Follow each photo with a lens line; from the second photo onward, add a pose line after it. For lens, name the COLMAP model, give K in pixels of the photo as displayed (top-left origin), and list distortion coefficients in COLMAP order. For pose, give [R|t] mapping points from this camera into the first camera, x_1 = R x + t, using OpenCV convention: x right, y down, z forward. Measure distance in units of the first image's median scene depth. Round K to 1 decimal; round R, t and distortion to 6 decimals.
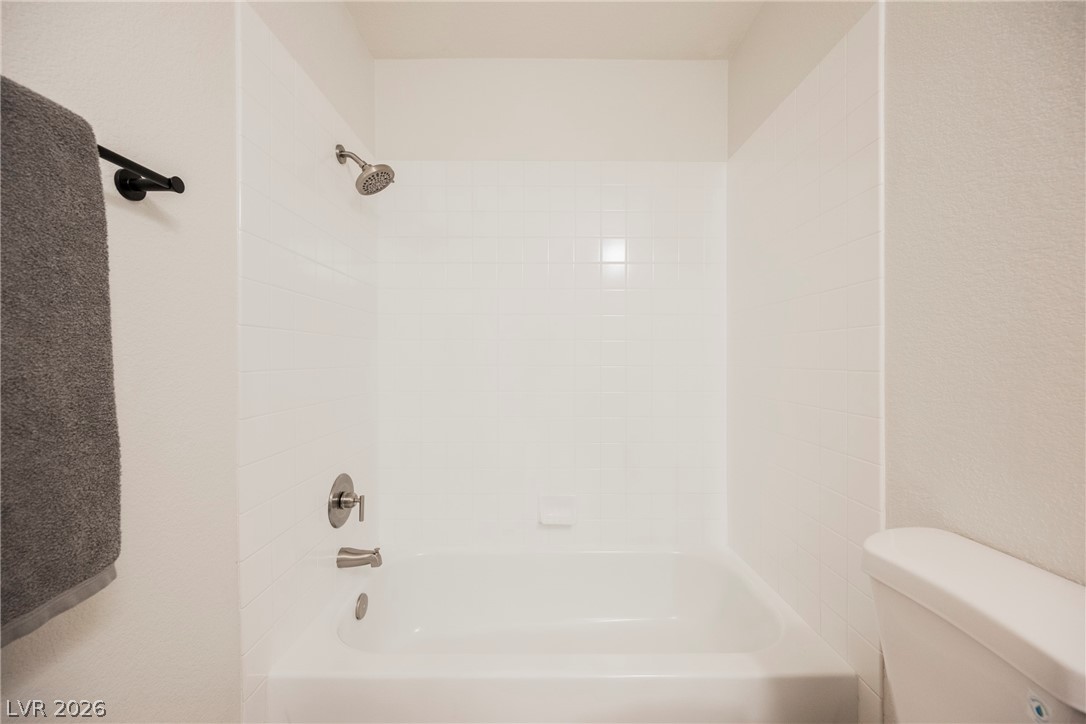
lens RADIAL K [[421.0, 0, 542.8], [0, 421.0, 364.3], [0, 0, 1]] dist [0.000945, -0.000171]
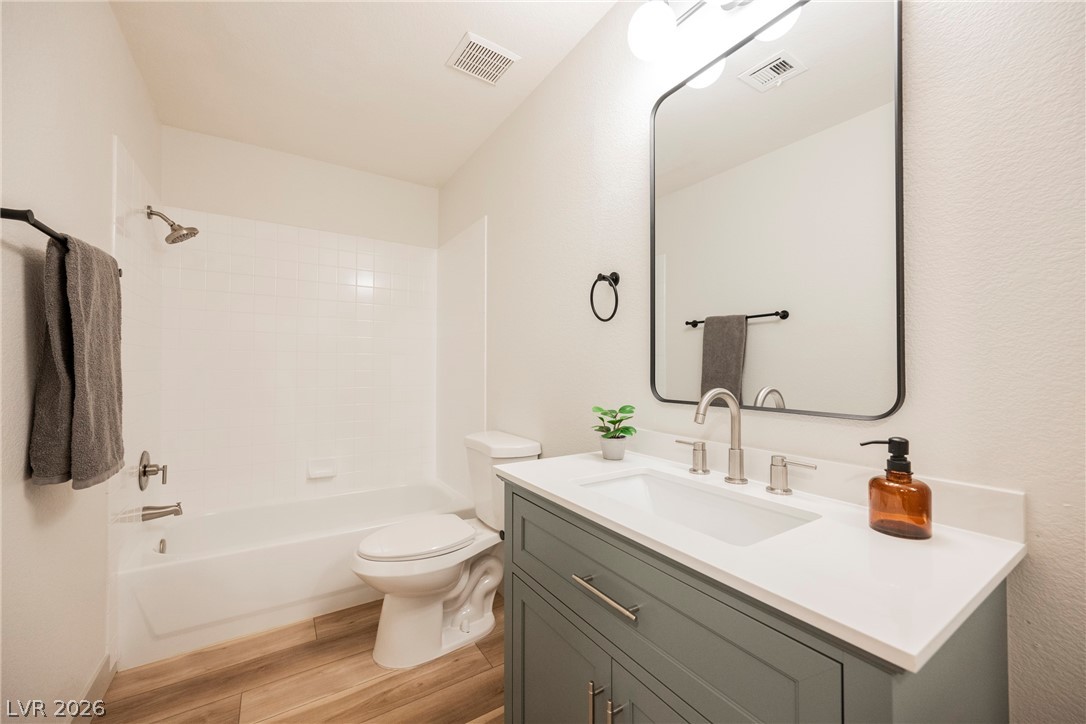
lens RADIAL K [[421.0, 0, 541.1], [0, 421.0, 362.4], [0, 0, 1]] dist [0.000945, -0.000171]
pose [[0.847090, 0.009653, 0.531361, -0.128641], [-0.011889, 0.999929, 0.000787, -0.035752], [-0.531316, -0.006984, 0.847145, -0.796683]]
